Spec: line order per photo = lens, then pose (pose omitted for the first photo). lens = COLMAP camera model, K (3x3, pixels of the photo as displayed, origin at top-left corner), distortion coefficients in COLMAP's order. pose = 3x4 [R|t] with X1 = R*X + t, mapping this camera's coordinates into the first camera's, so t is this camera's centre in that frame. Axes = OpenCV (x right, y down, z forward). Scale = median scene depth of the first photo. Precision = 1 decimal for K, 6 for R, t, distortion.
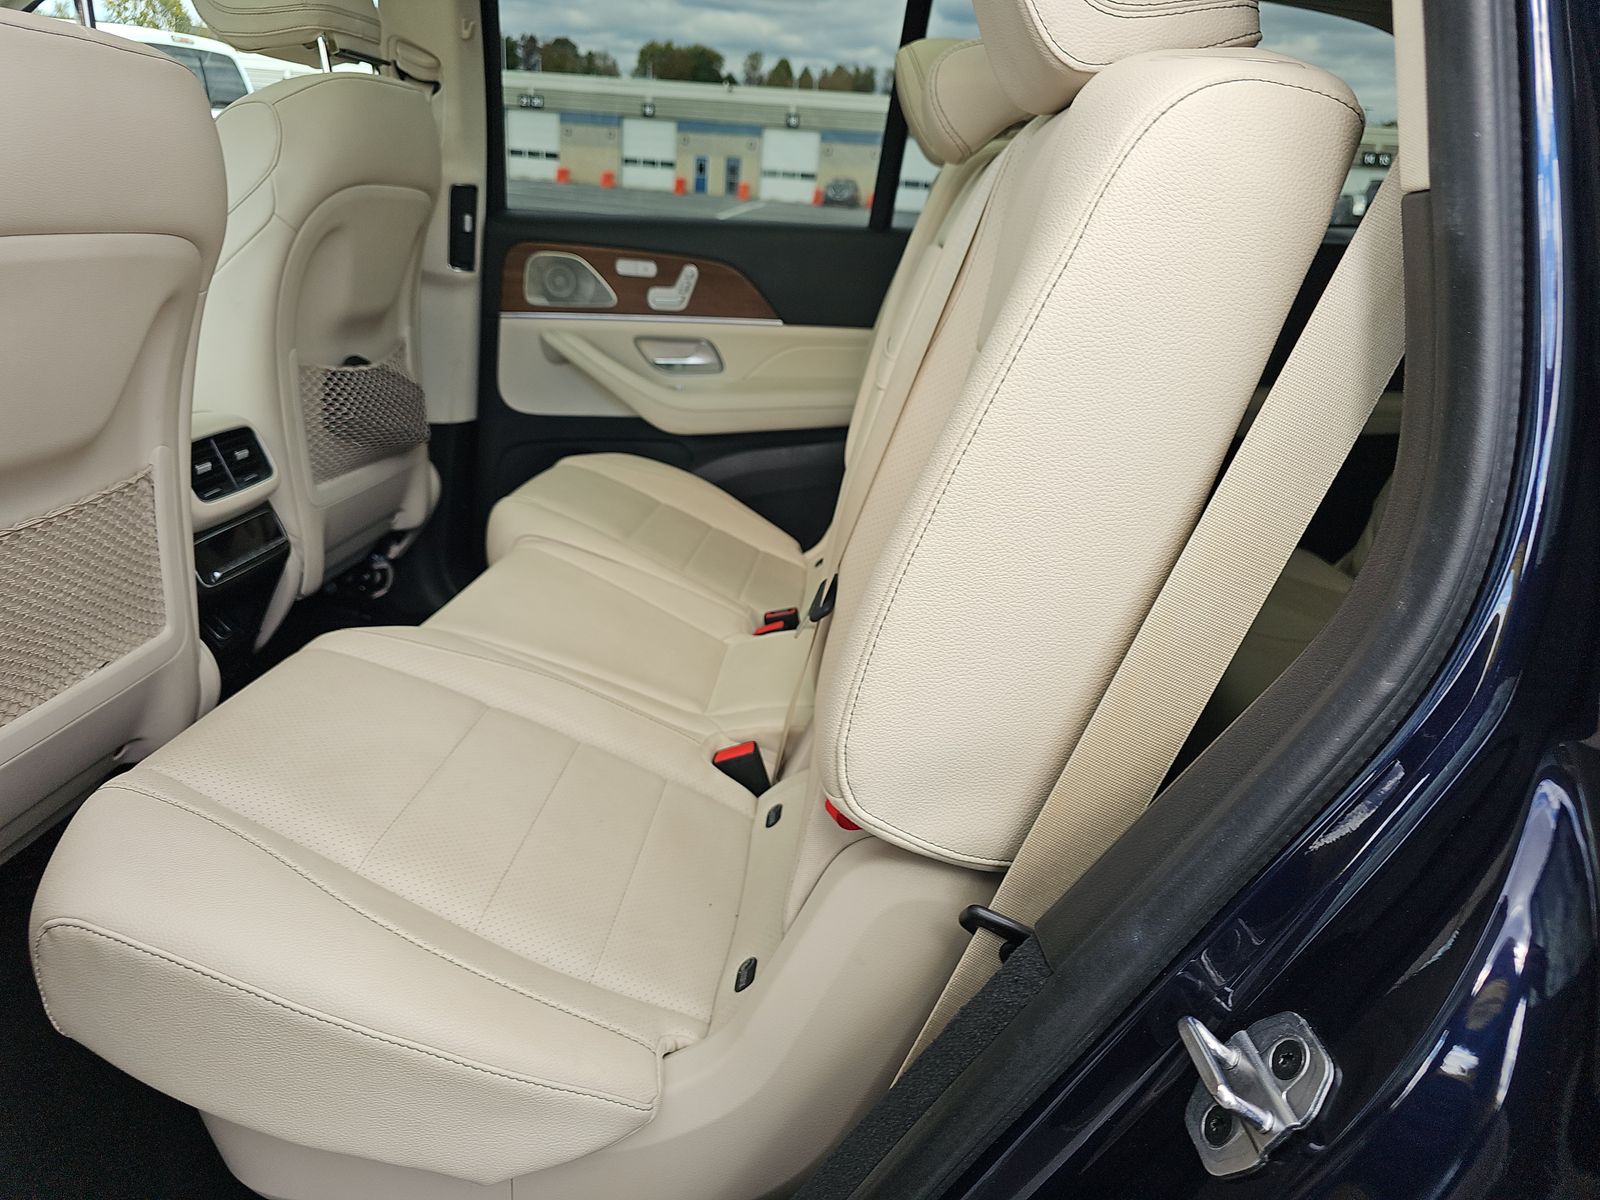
lens RADIAL K [[1069.3, 0, 800.0], [0, 1069.3, 600.0], [0, 0, 1]] dist [0.026792, -0.023517]
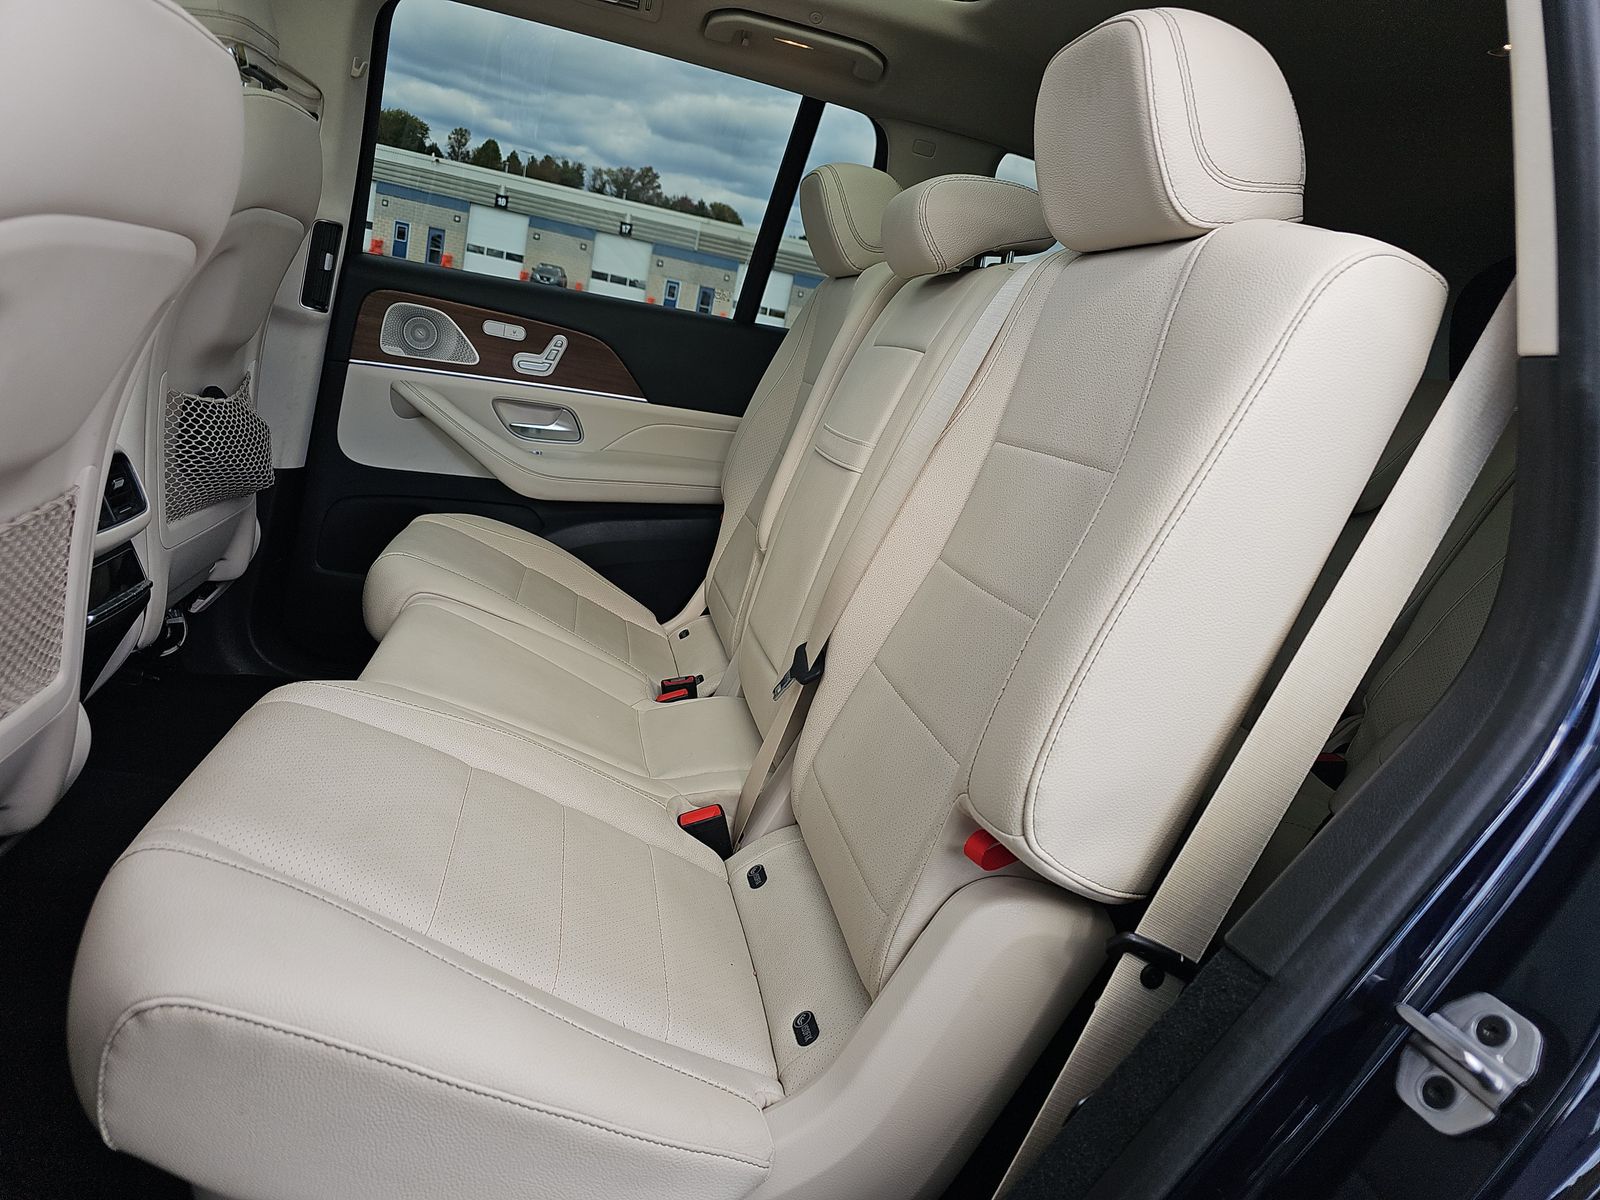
lens RADIAL K [[1056.9, 0, 800.0], [0, 1056.9, 600.0], [0, 0, 1]] dist [0.023829, -0.003655]
pose [[0.955848, 0.048441, 0.289843, -0.167053], [-0.024948, 0.996136, -0.084208, 0.014025], [-0.292802, 0.073259, 0.953363, 0.006617]]
